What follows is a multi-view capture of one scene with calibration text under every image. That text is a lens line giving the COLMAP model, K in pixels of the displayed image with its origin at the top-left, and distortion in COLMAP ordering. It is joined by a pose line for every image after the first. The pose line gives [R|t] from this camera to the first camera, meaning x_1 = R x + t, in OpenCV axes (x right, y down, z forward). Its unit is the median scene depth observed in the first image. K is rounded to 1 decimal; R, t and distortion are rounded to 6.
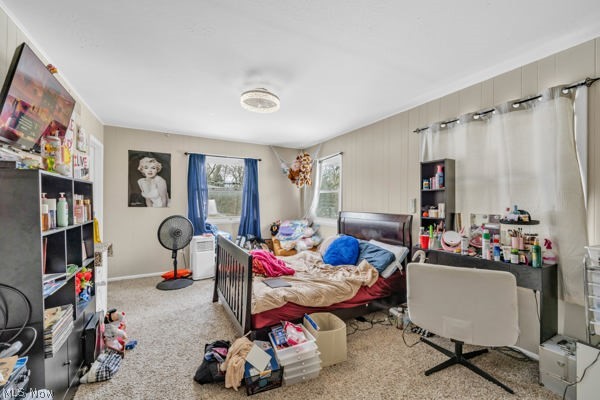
lens RADIAL K [[249.1, 0, 300.0], [0, 249.1, 200.0], [0, 0, 1]] dist [-0.000207, -0.000068]
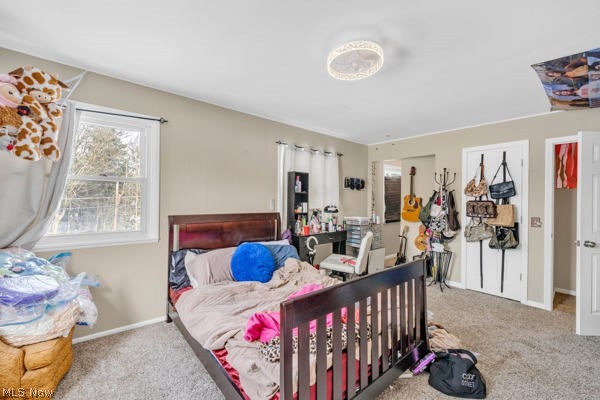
lens RADIAL K [[249.1, 0, 300.0], [0, 249.1, 200.0], [0, 0, 1]] dist [-0.000207, -0.000068]
pose [[-0.201522, -0.001377, 0.979483, -0.864682], [-0.025702, 0.999662, -0.003883, 0.006467], [-0.979147, -0.025957, -0.201489, 1.321472]]
